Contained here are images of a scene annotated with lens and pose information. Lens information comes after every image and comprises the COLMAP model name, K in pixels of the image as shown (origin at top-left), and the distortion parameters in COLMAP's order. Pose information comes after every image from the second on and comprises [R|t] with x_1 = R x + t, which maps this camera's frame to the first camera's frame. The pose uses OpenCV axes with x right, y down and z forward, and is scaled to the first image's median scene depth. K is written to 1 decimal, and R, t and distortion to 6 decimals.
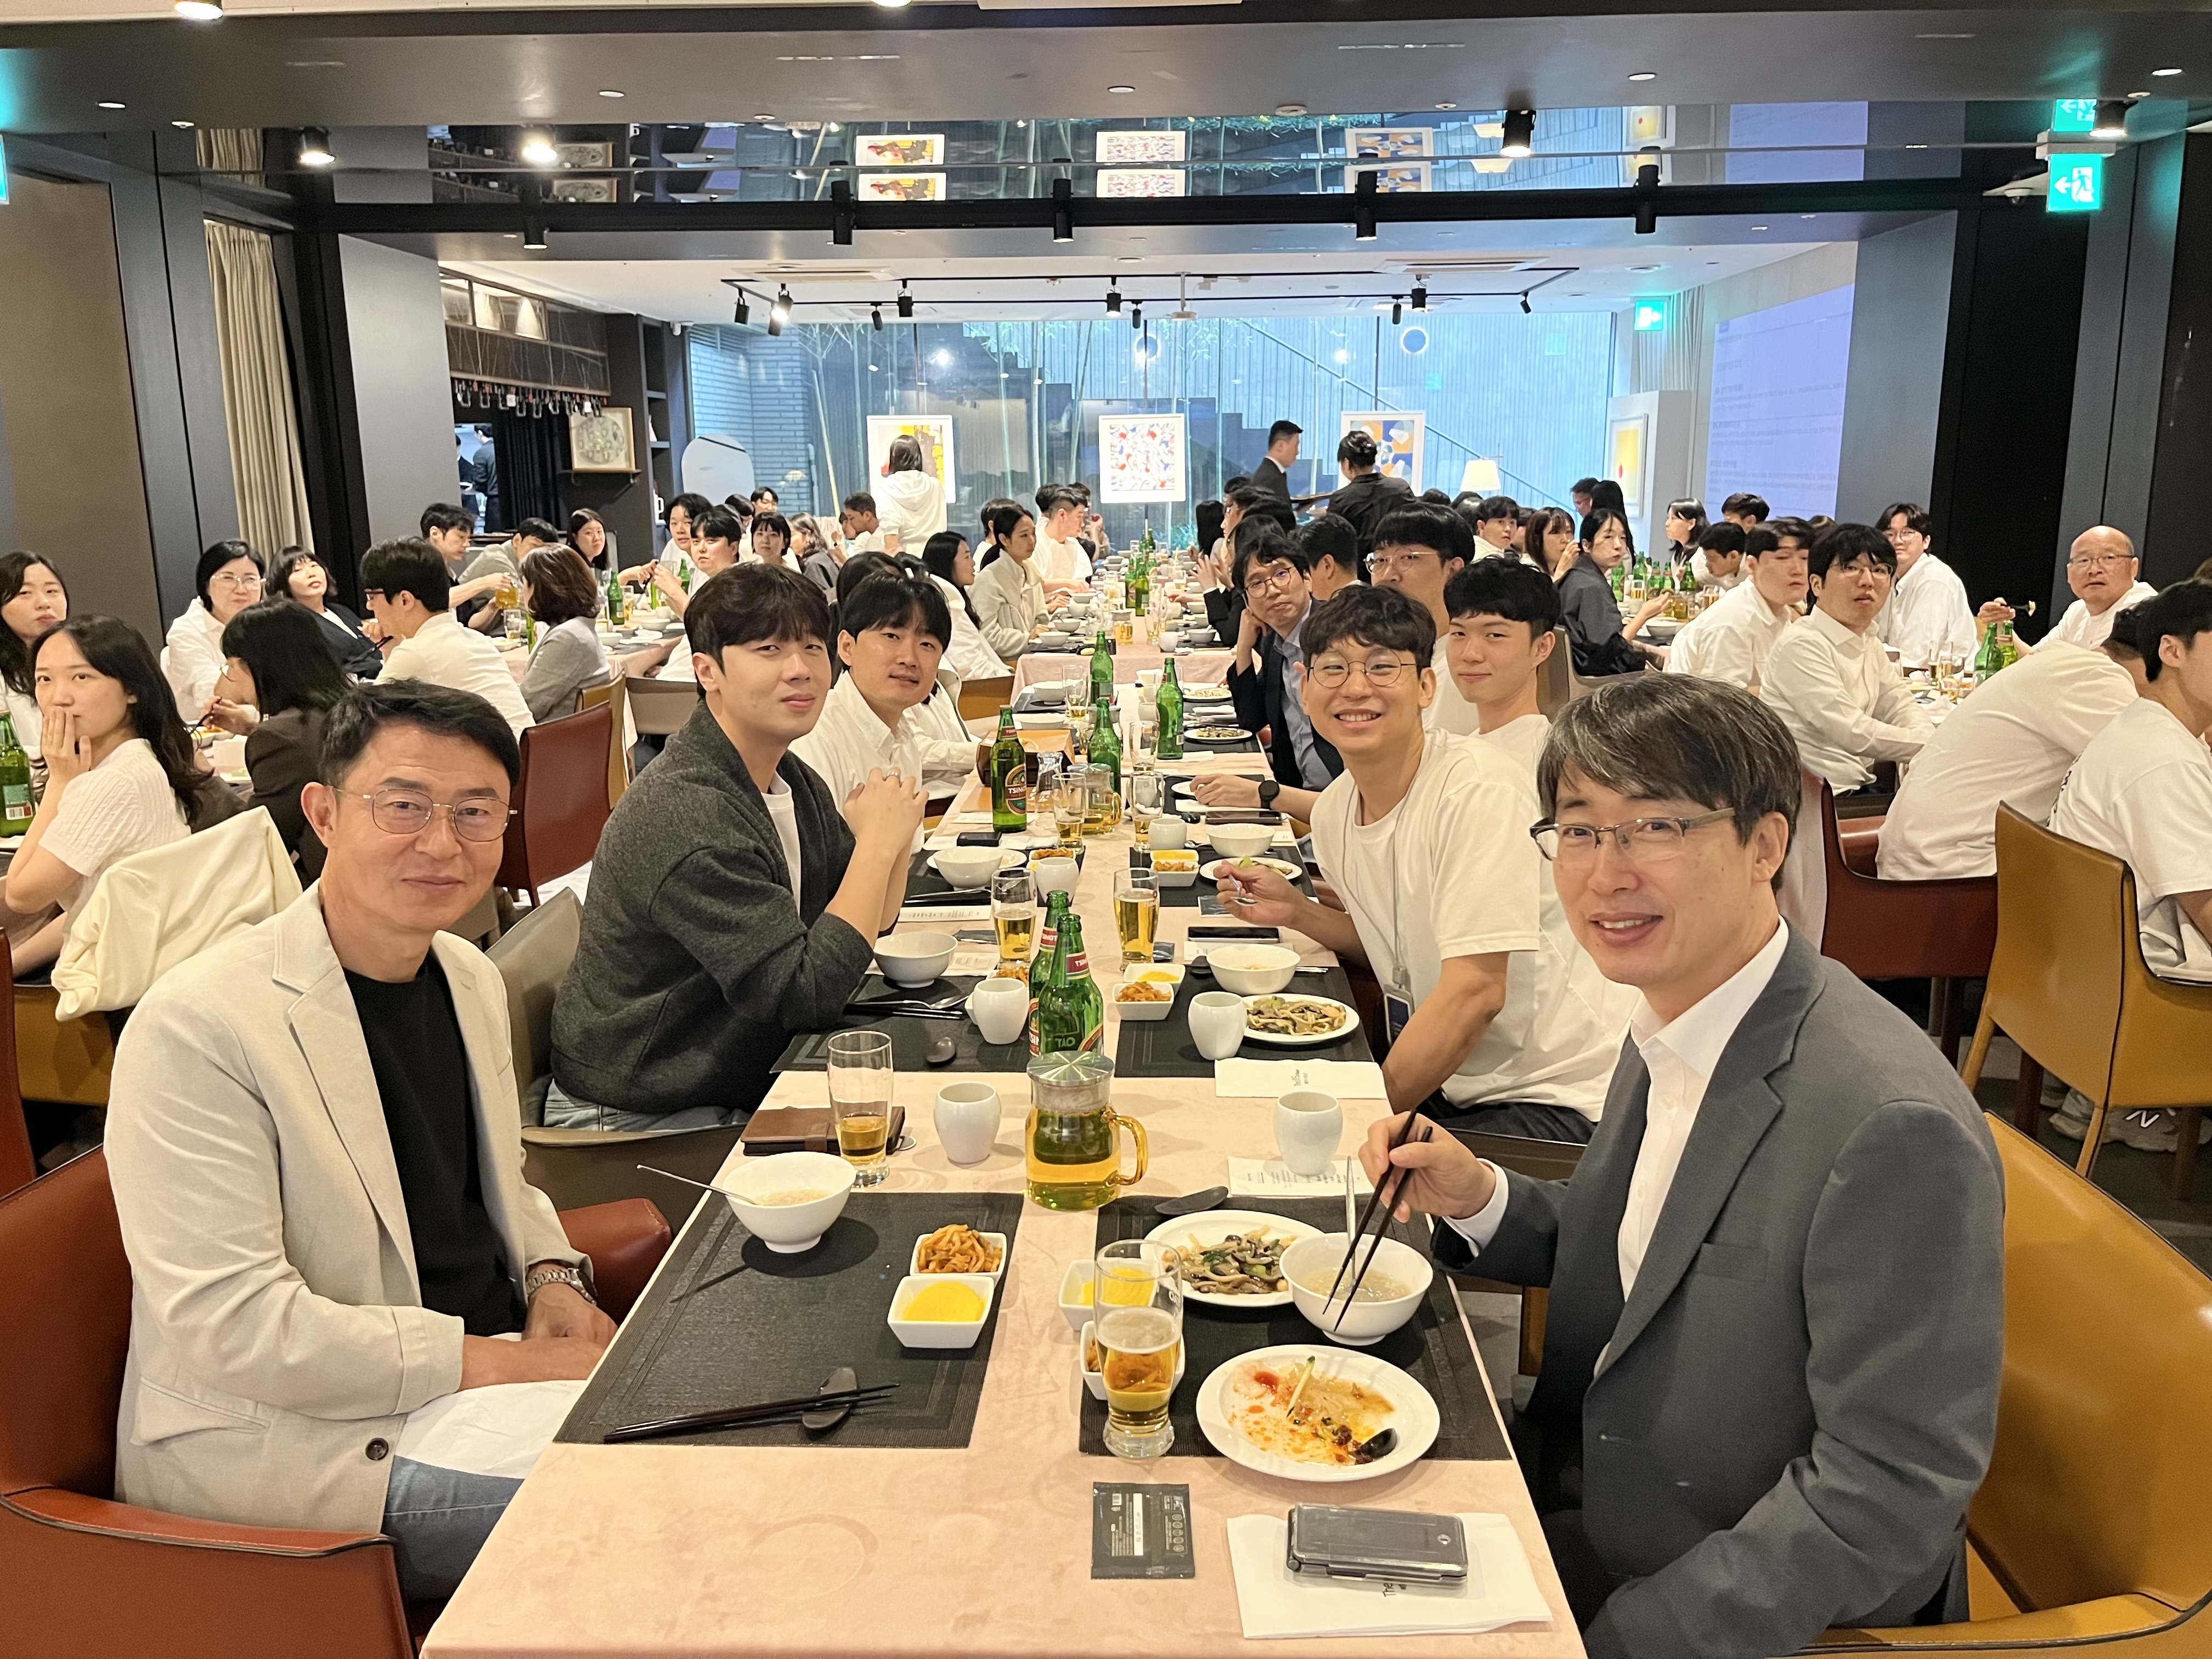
lens RADIAL K [[1724.4, 0, 1106.0], [0, 1724.4, 829.5], [0, 0, 1]] dist [0.047854, -0.001068]
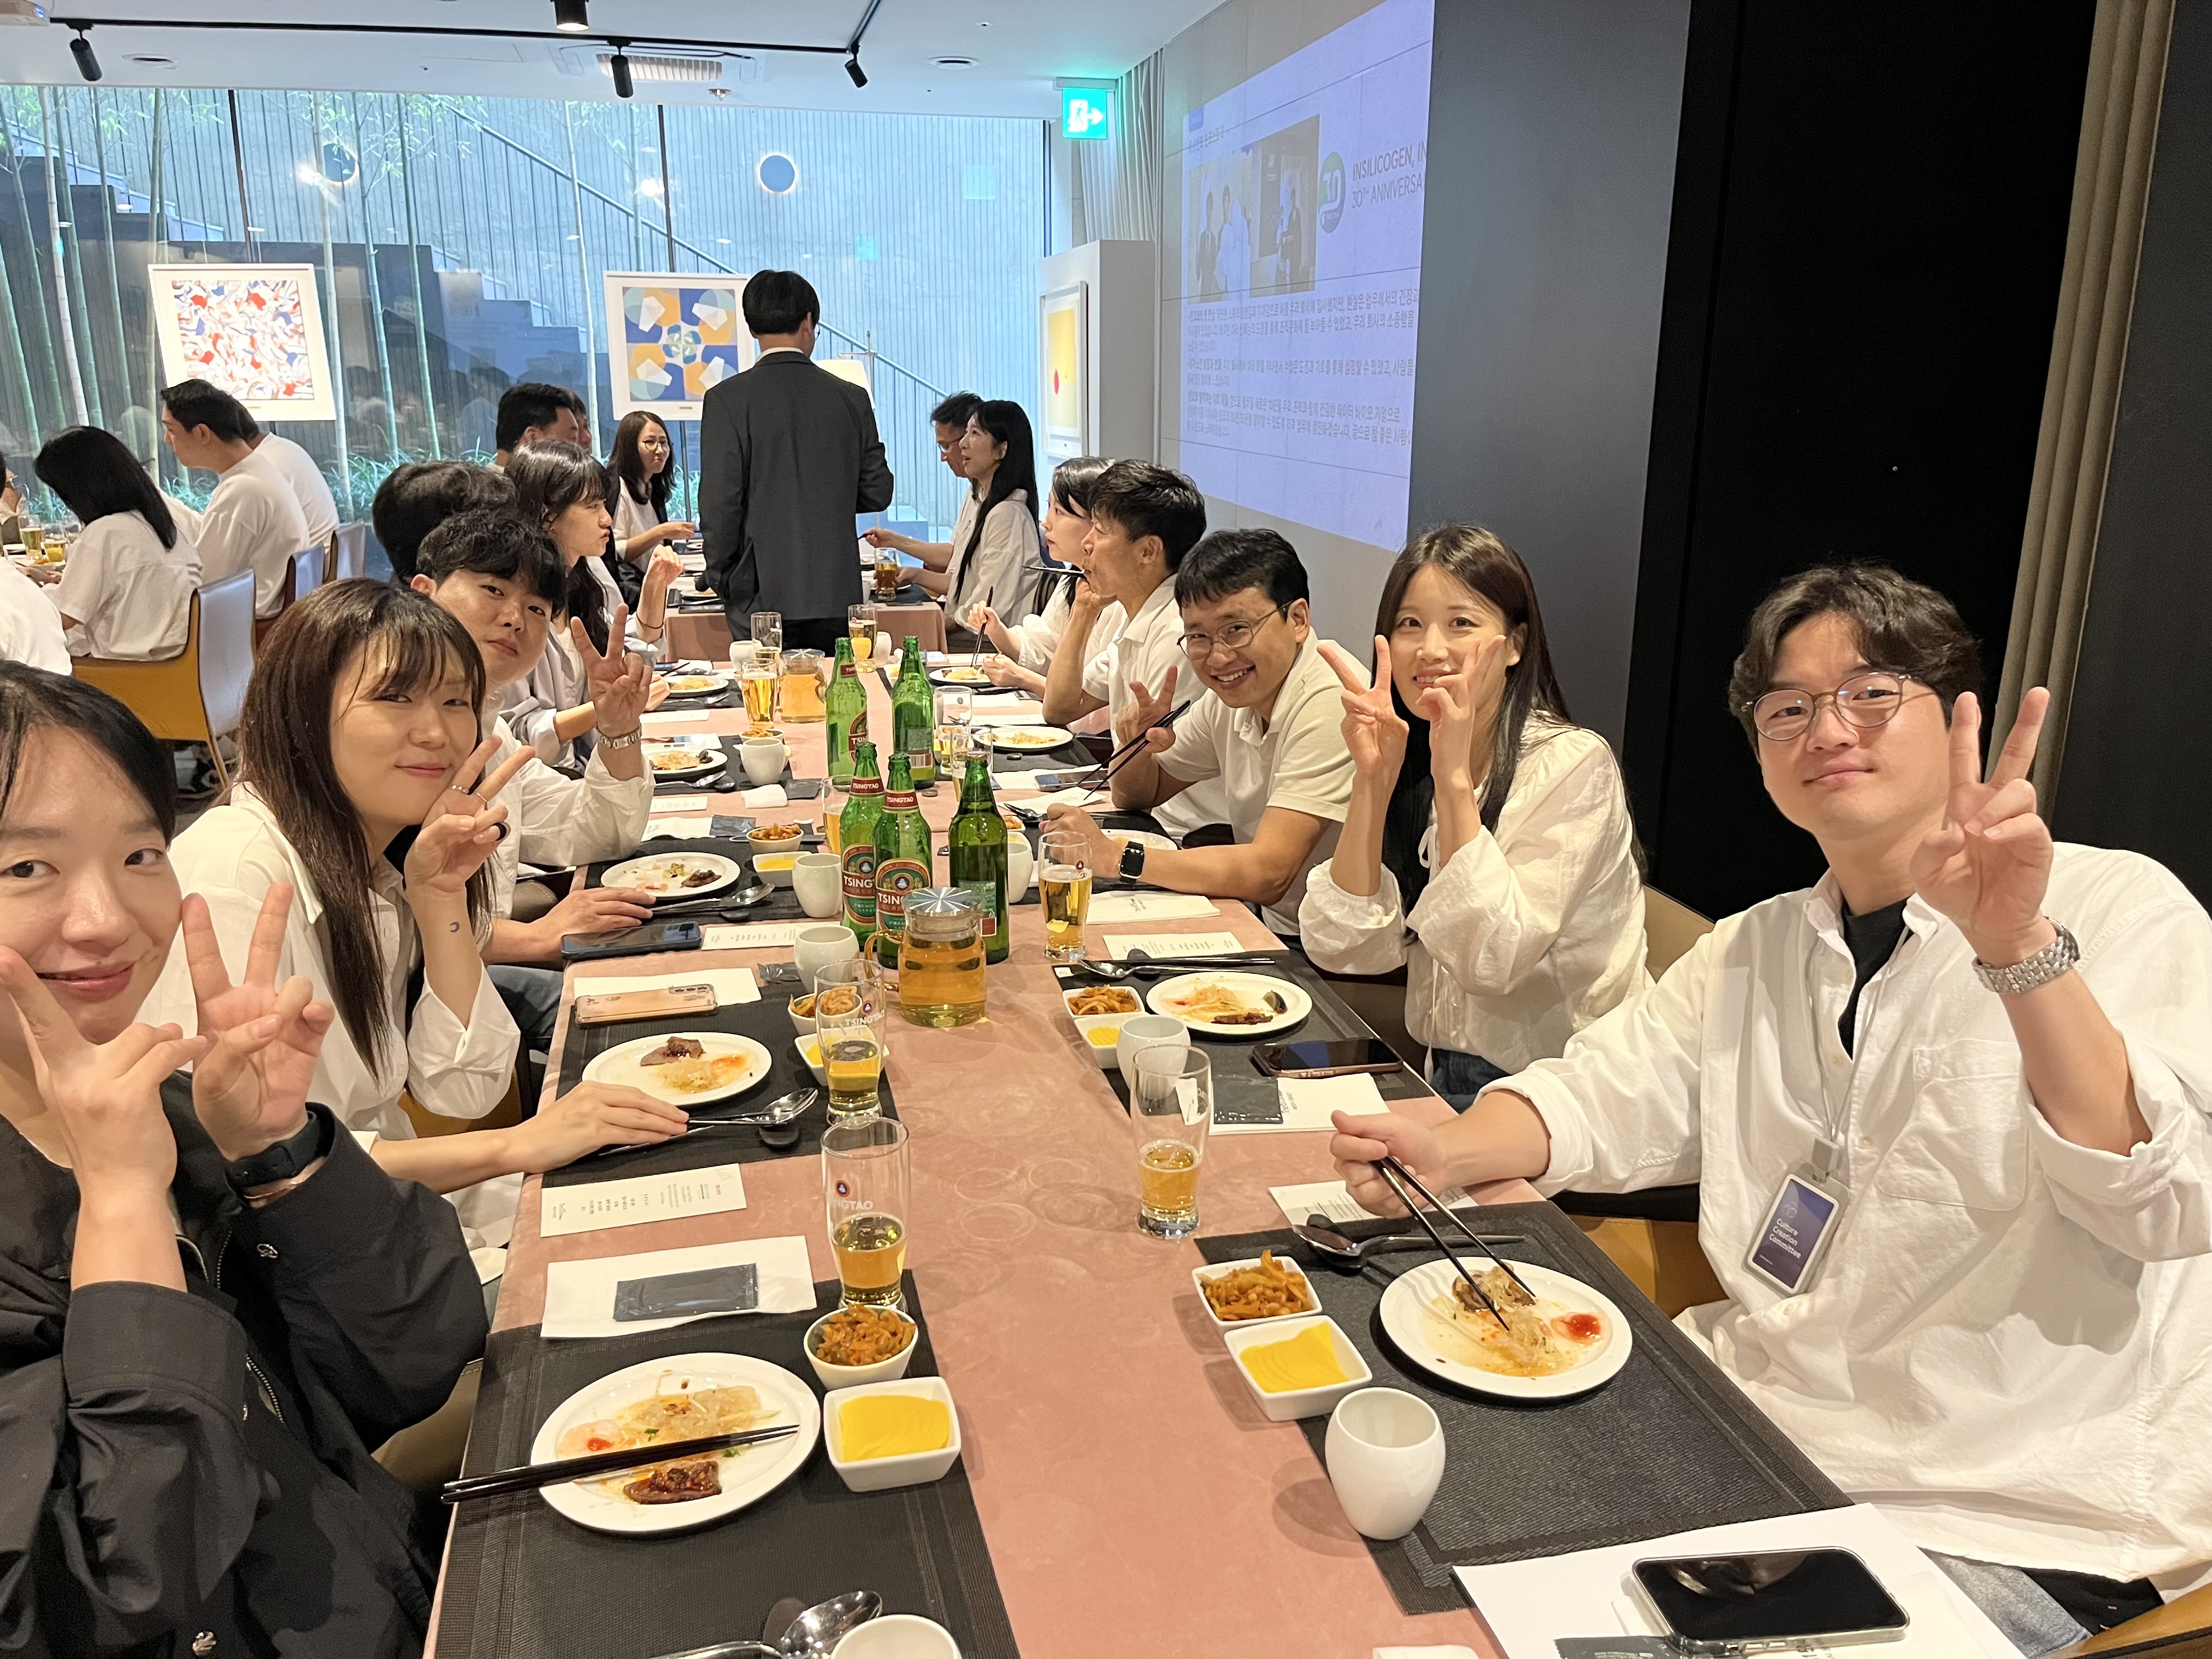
lens RADIAL K [[1724.4, 0, 1106.0], [0, 1724.4, 829.5], [0, 0, 1]] dist [0.047854, -0.001068]
pose [[0.969754, -0.053345, 0.238183, 0.149635], [0.040653, 0.997495, 0.057887, -0.079194], [-0.240675, -0.046454, 0.969494, 0.376378]]
